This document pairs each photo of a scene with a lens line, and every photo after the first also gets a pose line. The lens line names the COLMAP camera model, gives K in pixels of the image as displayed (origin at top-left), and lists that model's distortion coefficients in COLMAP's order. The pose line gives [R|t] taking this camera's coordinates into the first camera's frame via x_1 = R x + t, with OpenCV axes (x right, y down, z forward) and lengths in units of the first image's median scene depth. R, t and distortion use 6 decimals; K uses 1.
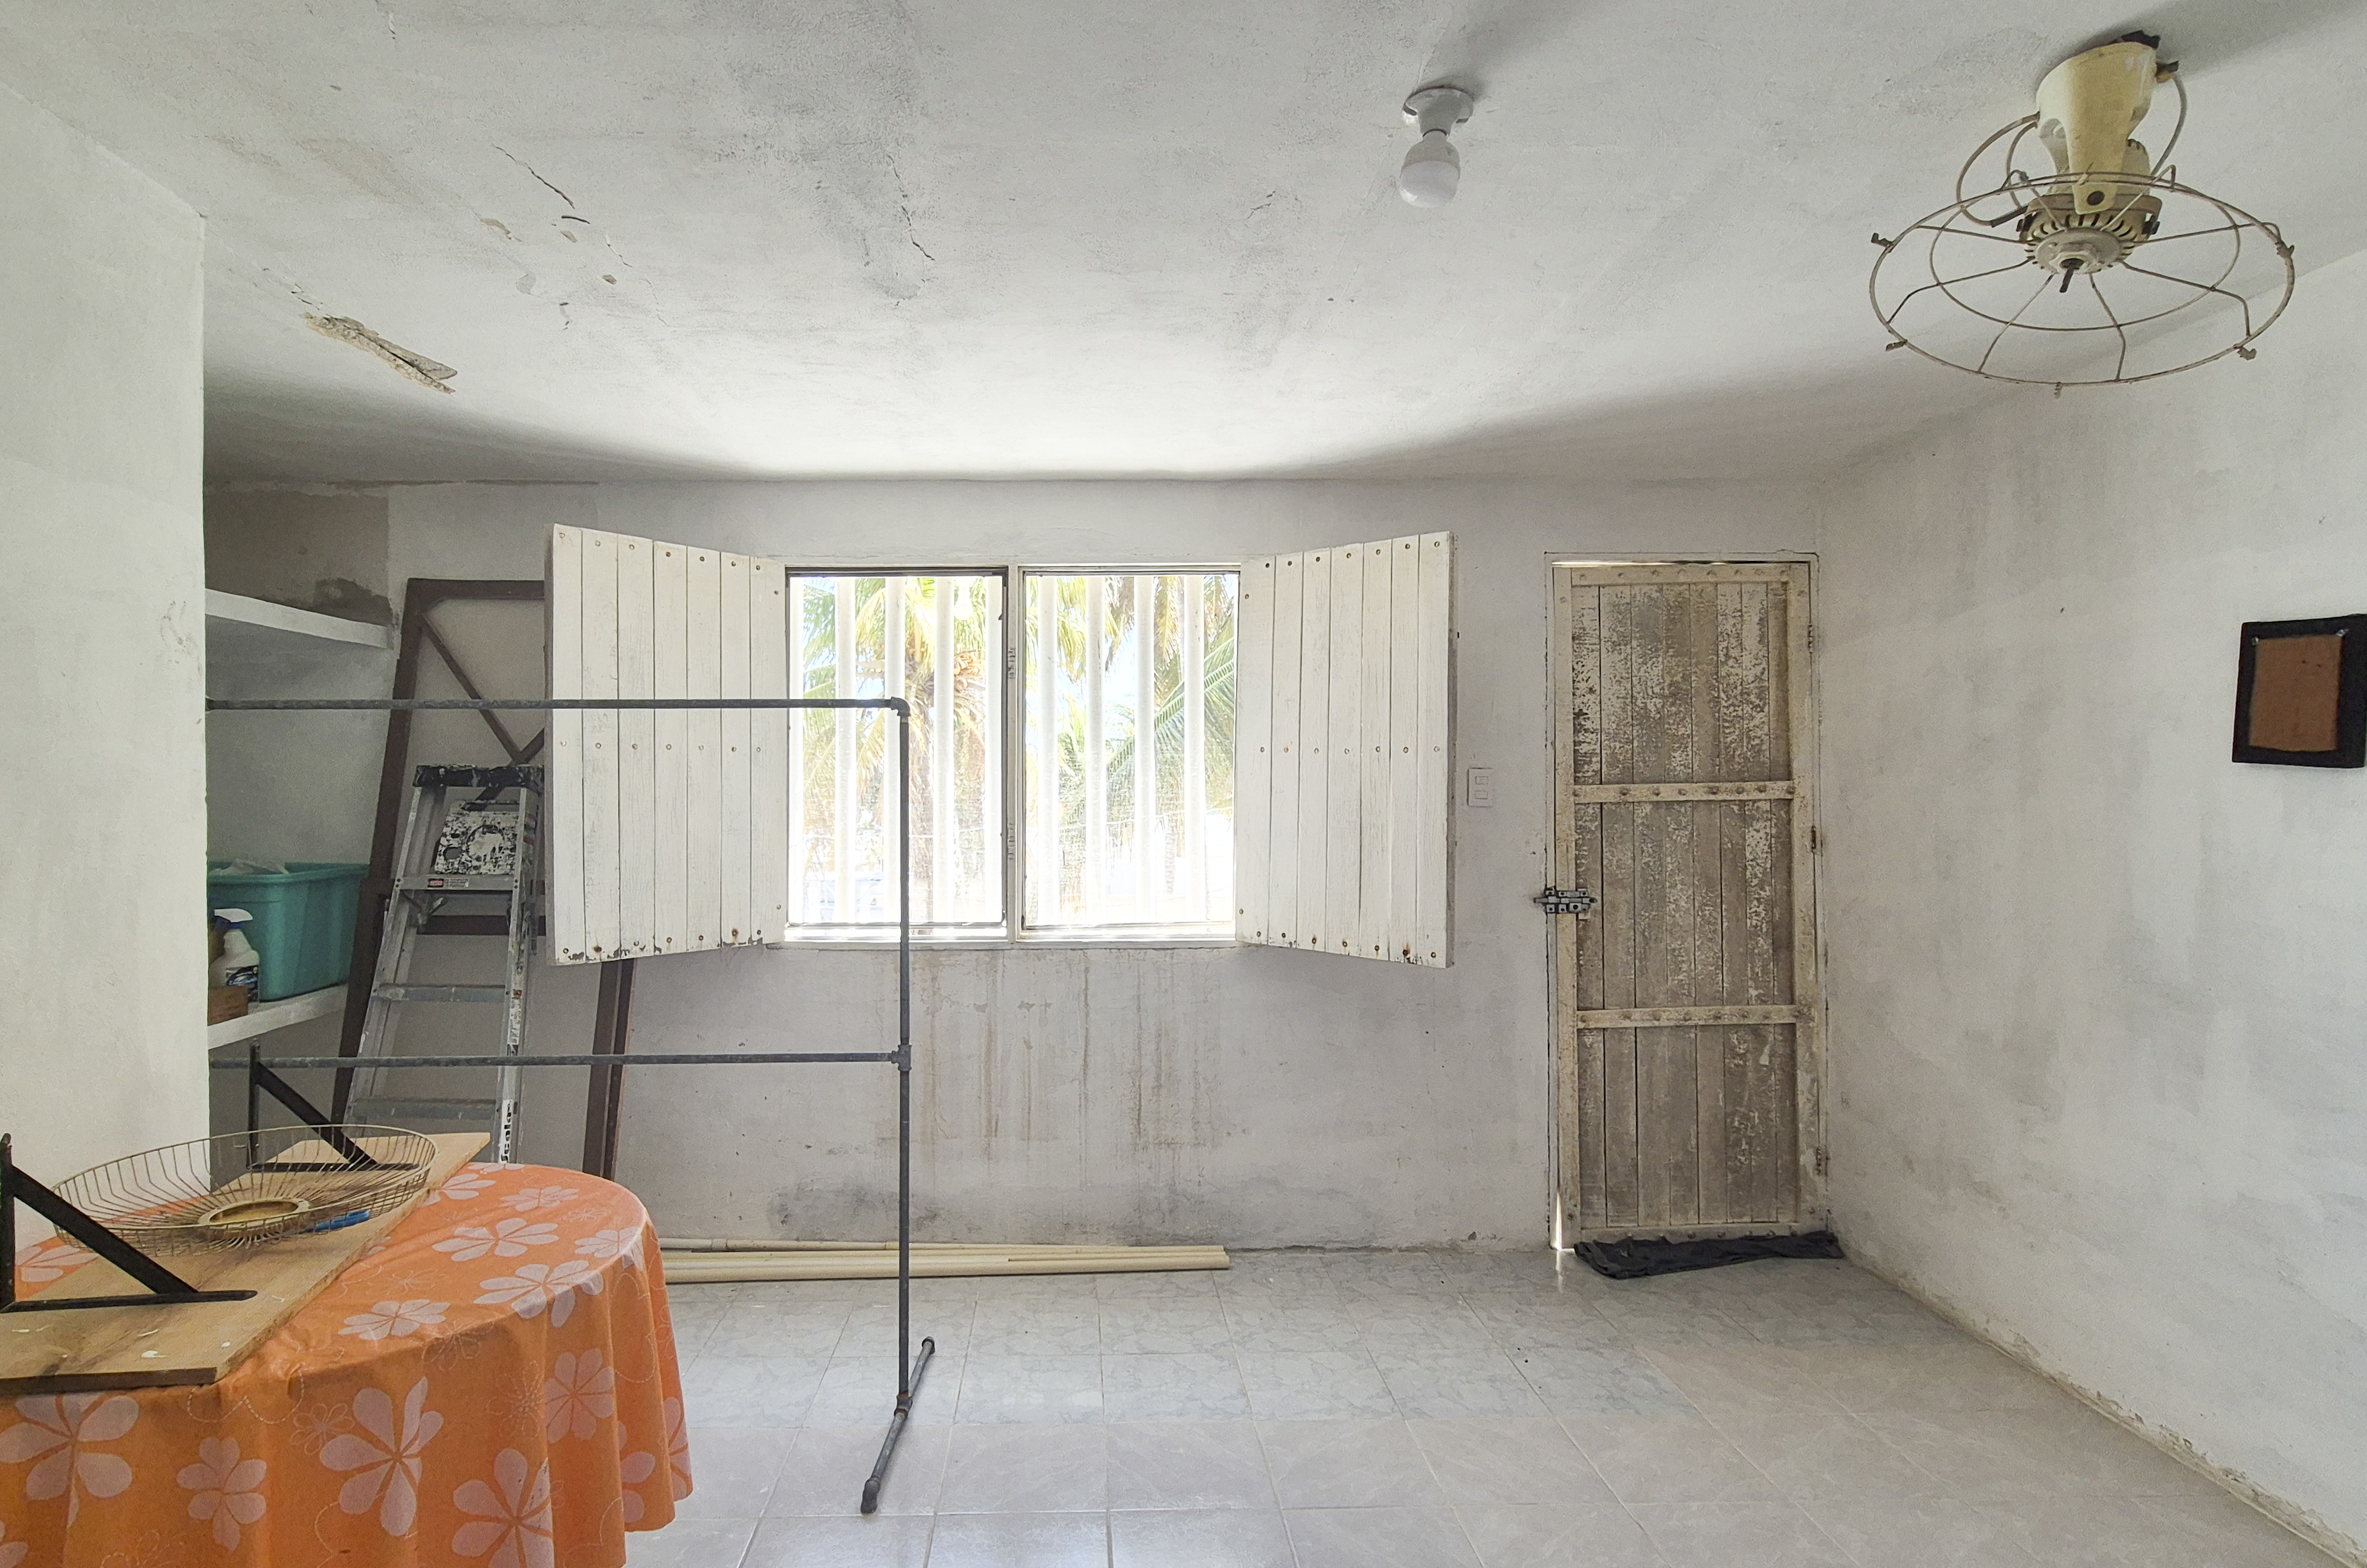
lens RADIAL K [[1213.7, 0, 1105.0], [0, 1213.7, 793.4], [0, 0, 1]] dist [0.000827, 0.001043]
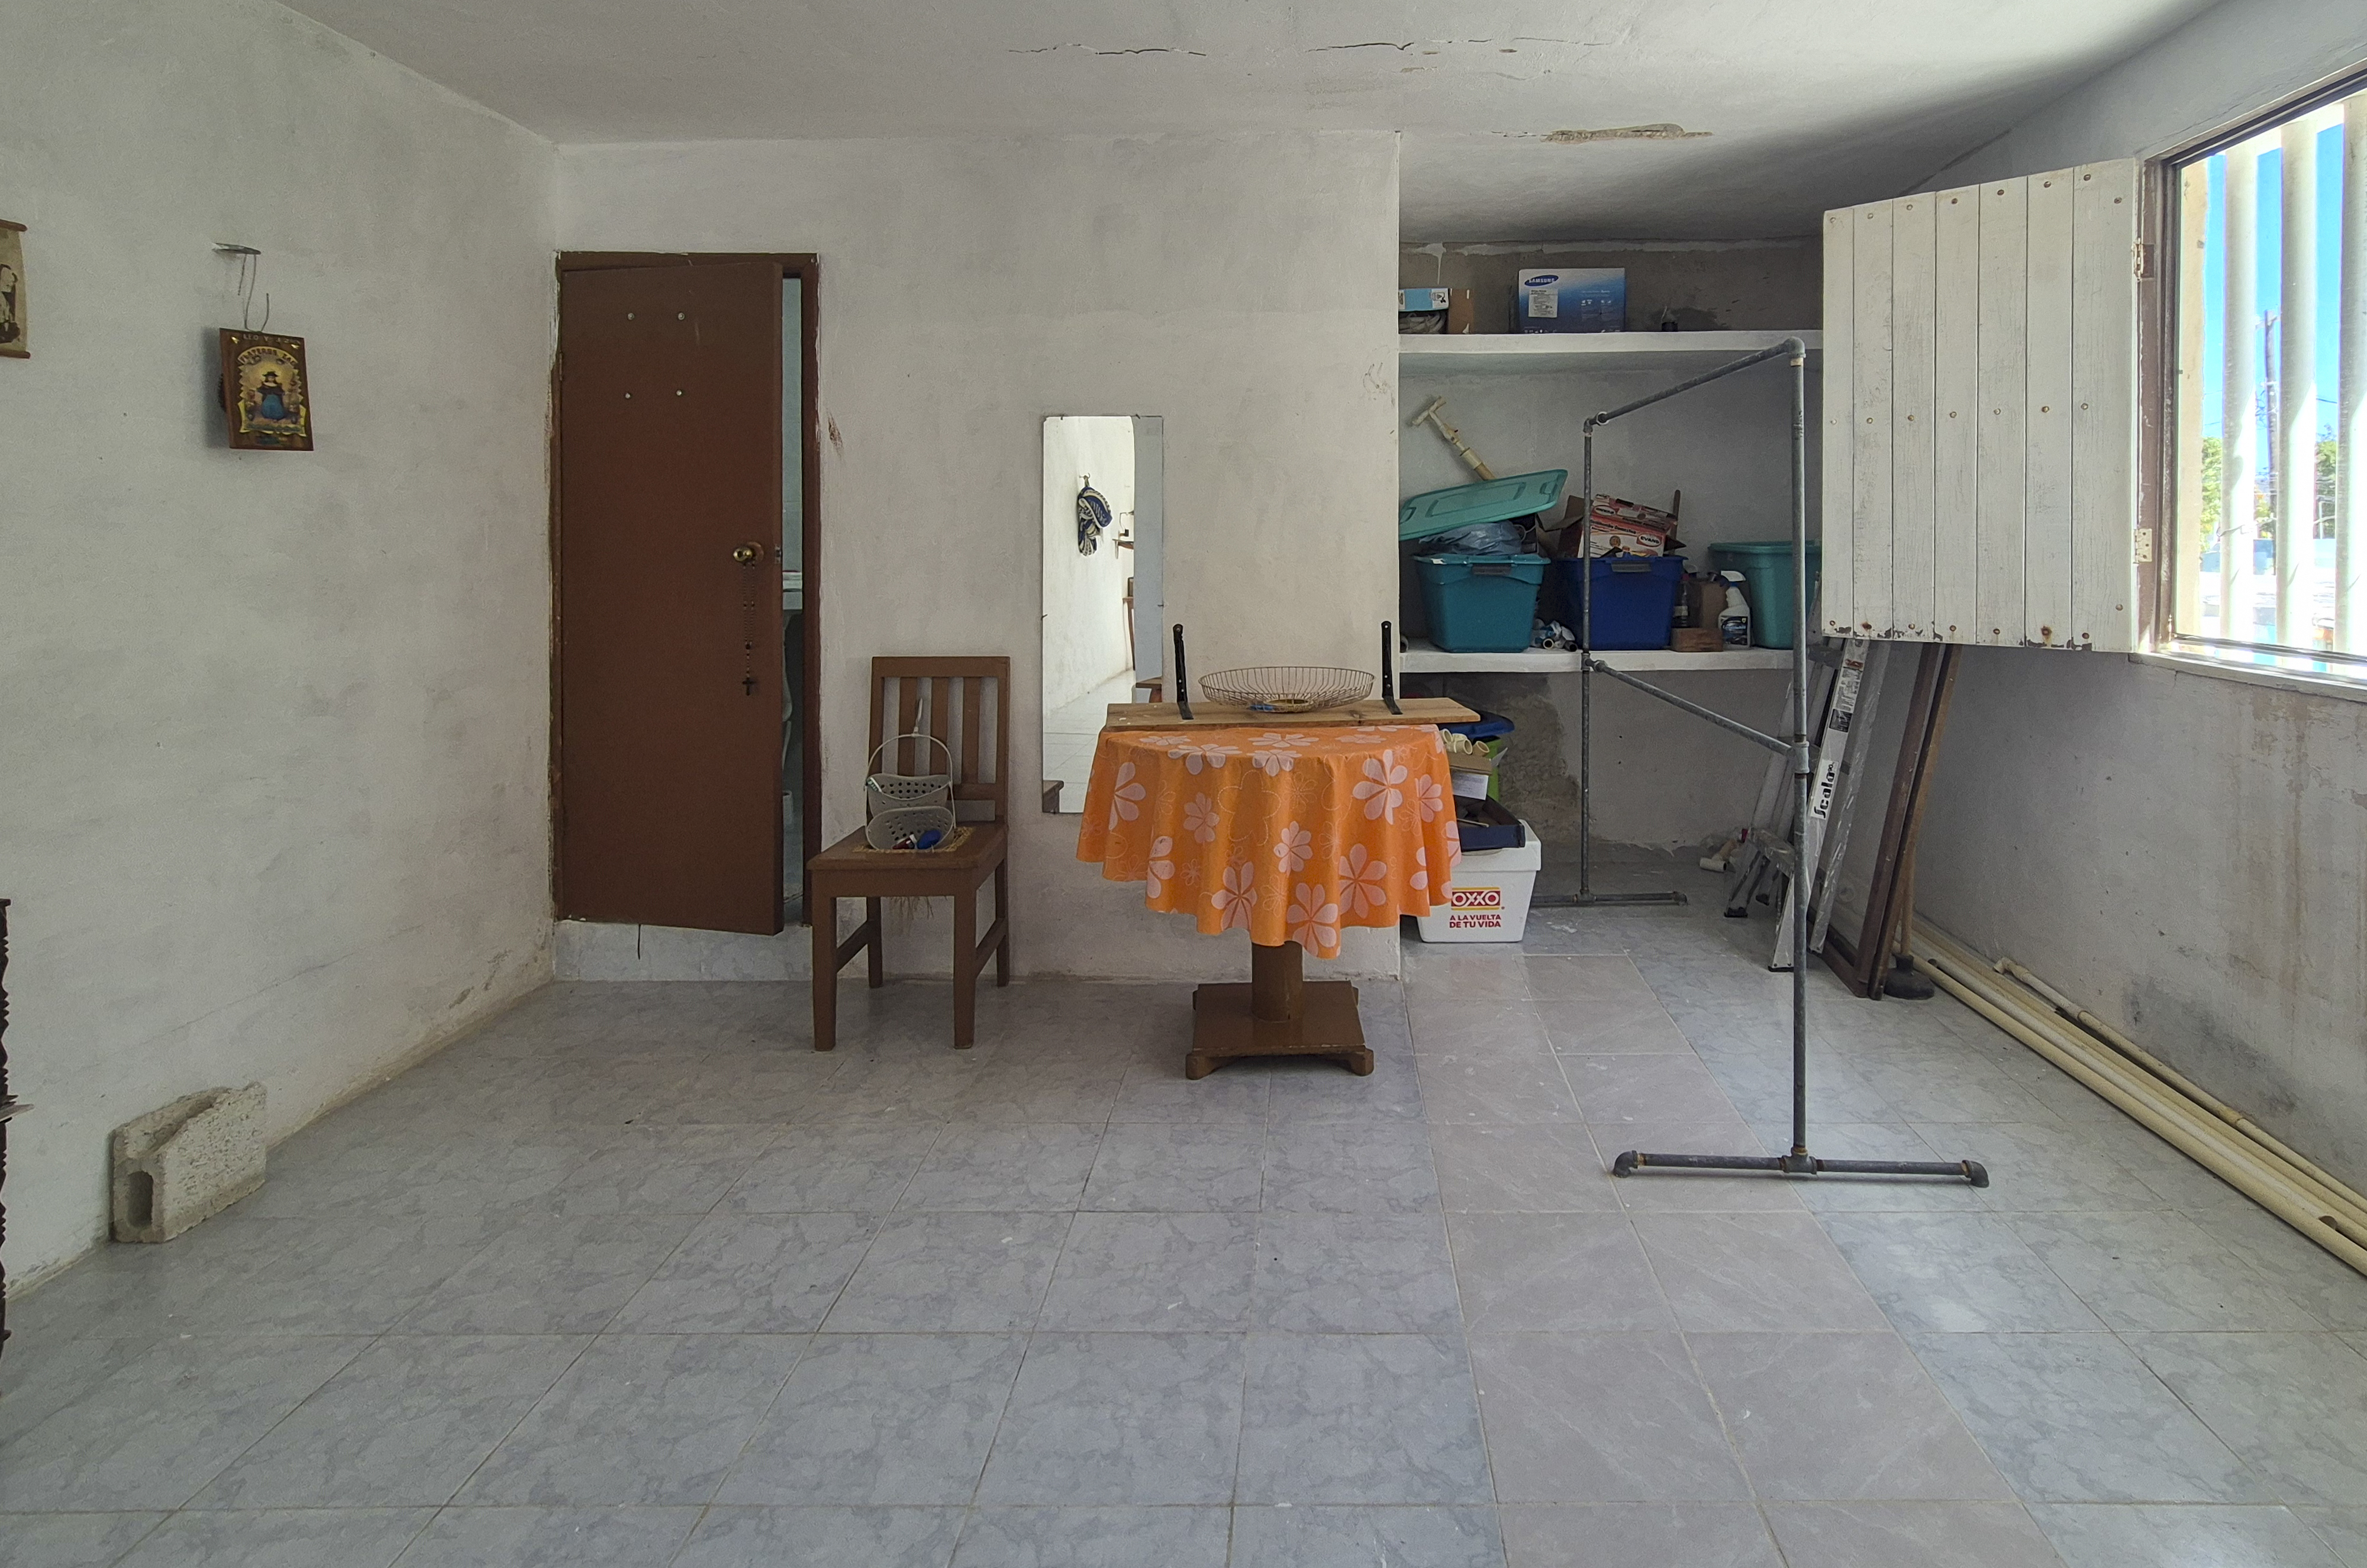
lens RADIAL K [[1216.4, 0, 1306.3], [0, 1216.4, 543.5], [0, 0, 1]] dist [0.000067, 0.000638]
pose [[-0.027557, 0.012860, -0.999538, 0.536032], [0.005339, 0.999905, 0.012718, 0.041605], [0.999606, -0.004986, -0.027623, 0.519985]]
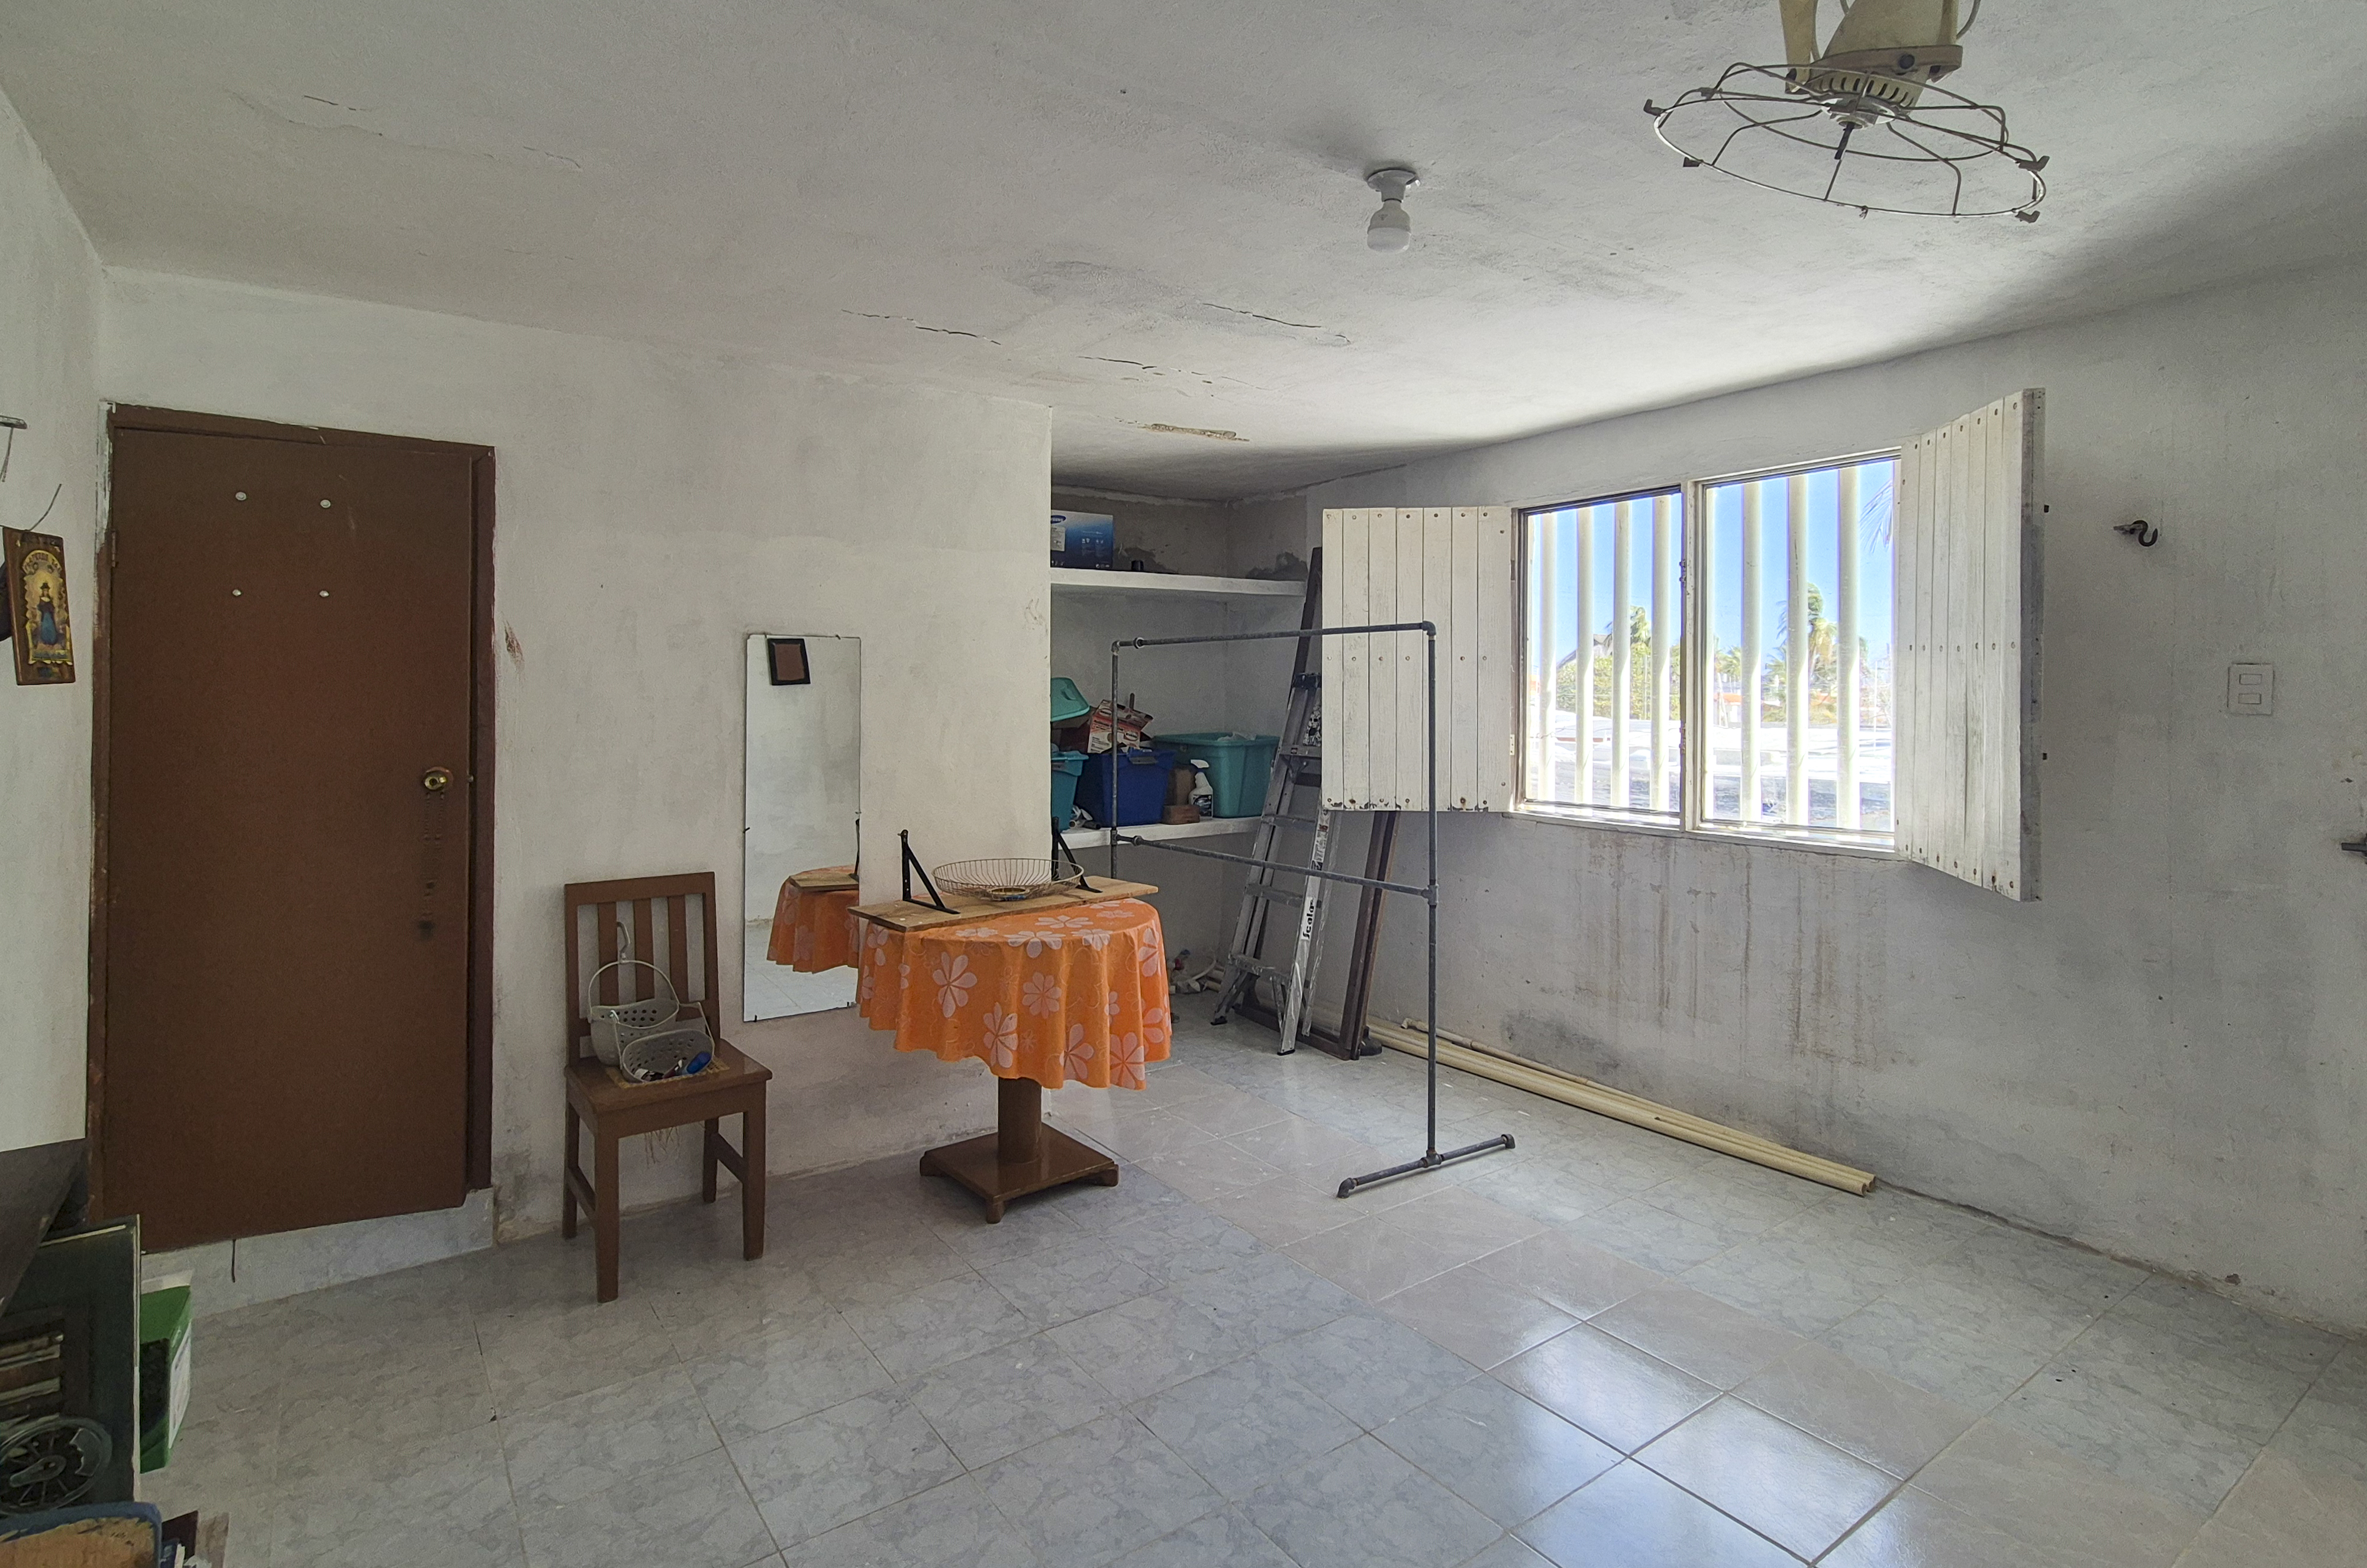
lens RADIAL K [[1195.5, 0, 1183.5], [0, 1195.5, 691.2], [0, 0, 1]] dist [0.001323, 0.001276]
pose [[0.567657, 0.003119, -0.823259, 0.573821], [-0.001783, 0.999995, 0.002559, -0.004366], [0.823263, 0.000015, 0.567660, 0.032643]]
